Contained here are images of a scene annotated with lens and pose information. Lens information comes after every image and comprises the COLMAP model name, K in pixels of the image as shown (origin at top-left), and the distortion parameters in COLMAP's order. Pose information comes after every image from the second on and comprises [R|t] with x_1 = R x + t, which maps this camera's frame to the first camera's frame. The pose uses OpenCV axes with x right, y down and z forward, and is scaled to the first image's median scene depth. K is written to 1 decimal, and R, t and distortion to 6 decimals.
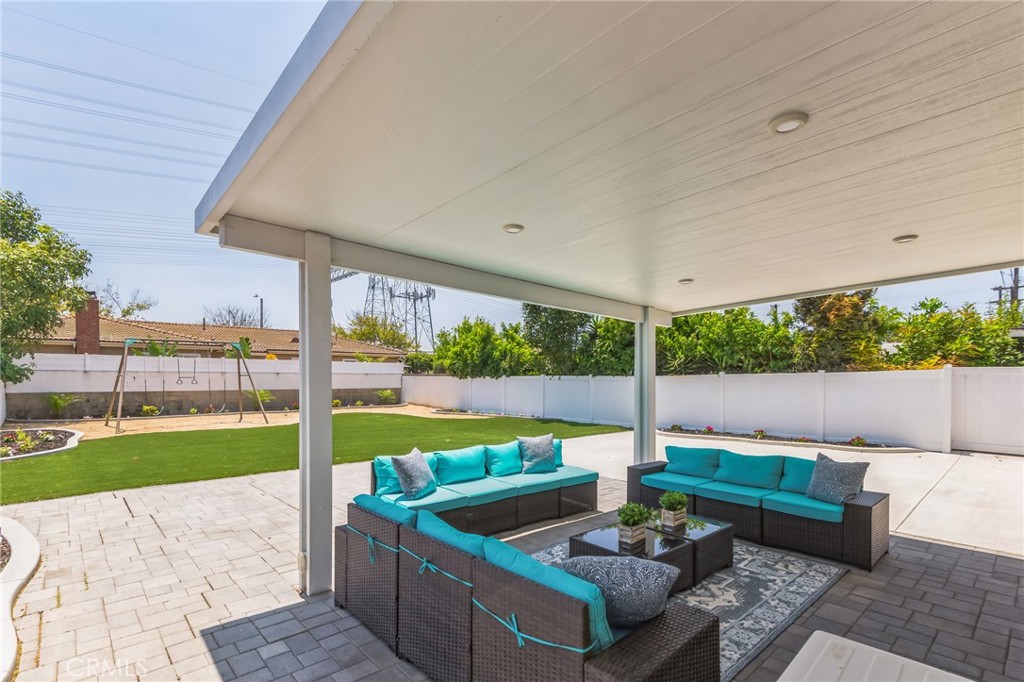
lens RADIAL K [[470.9, 0, 512.0], [0, 470.9, 341.0], [0, 0, 1]] dist [0.001567, -0.000227]
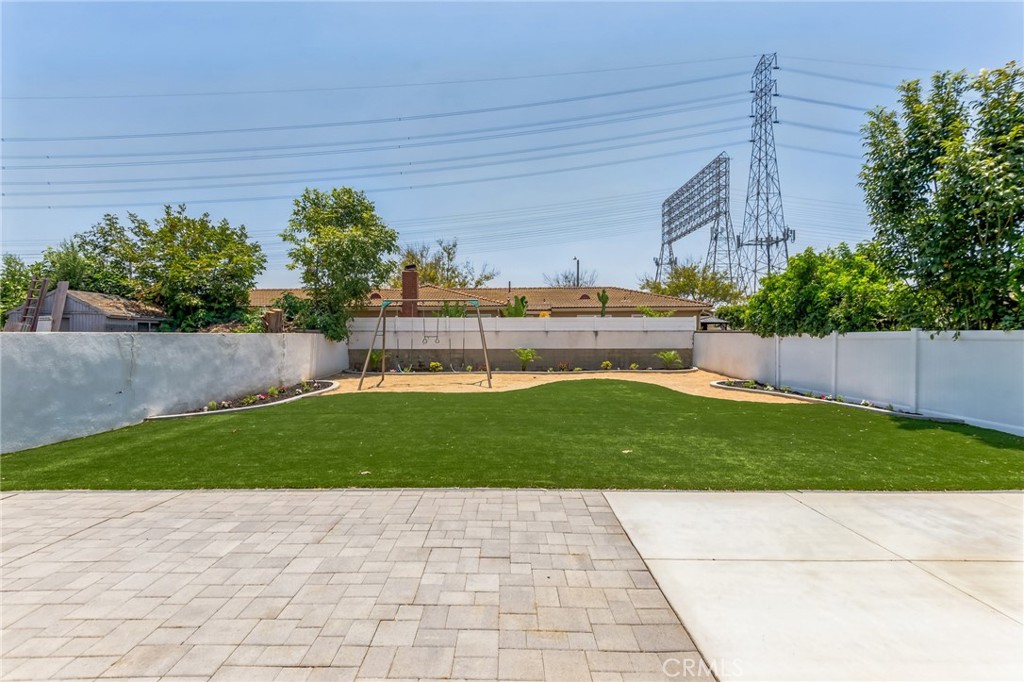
lens RADIAL K [[460.5, 0, 512.0], [0, 460.5, 341.0], [0, 0, 1]] dist [0.019792, -0.000261]
pose [[0.749418, 0.003165, -0.662089, 0.064681], [0.056477, 0.996038, 0.068687, 0.021774], [0.659684, -0.088868, 0.746271, 0.287131]]
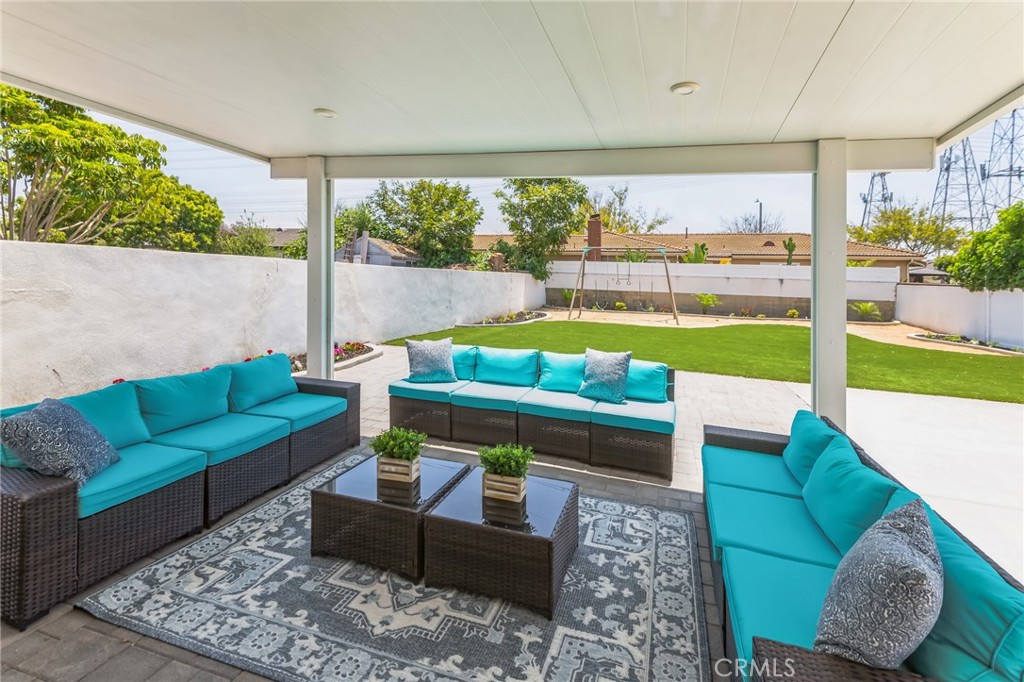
lens RADIAL K [[488.7, 0, 521.8], [0, 488.7, 248.9], [0, 0, 1]] dist [0.000364, -0.000620]
pose [[0.512802, -0.035713, -0.857764, 0.166076], [0.037522, 0.999112, -0.019166, 0.012518], [0.857687, -0.022357, 0.513687, 0.124144]]
